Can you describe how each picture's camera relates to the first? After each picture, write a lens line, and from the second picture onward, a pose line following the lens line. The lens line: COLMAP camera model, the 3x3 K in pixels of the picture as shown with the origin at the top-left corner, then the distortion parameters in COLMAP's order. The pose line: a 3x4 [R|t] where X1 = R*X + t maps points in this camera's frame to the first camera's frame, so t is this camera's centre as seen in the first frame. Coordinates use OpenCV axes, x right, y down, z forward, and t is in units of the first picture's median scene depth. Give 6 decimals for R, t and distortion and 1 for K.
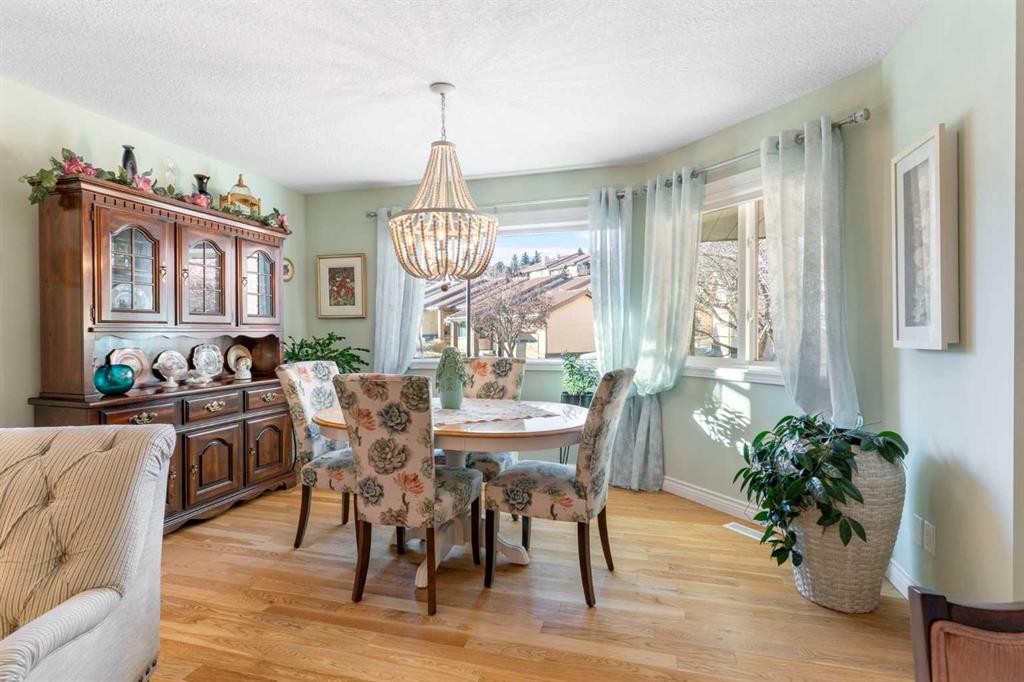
lens RADIAL K [[507.4, 0, 514.1], [0, 507.4, 333.5], [0, 0, 1]] dist [-0.002471, -0.000100]
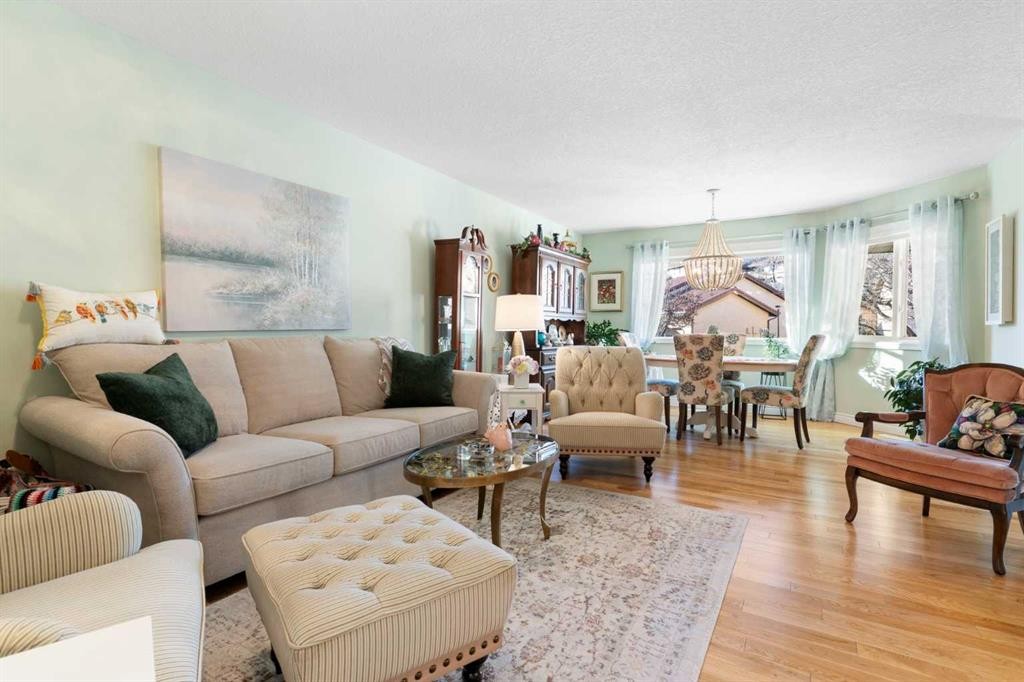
lens RADIAL K [[490.6, 0, 508.5], [0, 490.6, 335.8], [0, 0, 1]] dist [0.001231, 0.000193]
pose [[0.963377, 0.015328, -0.267713, -0.301597], [-0.012505, 0.999847, 0.012247, 0.044529], [0.267860, -0.008451, 0.963421, -0.798697]]
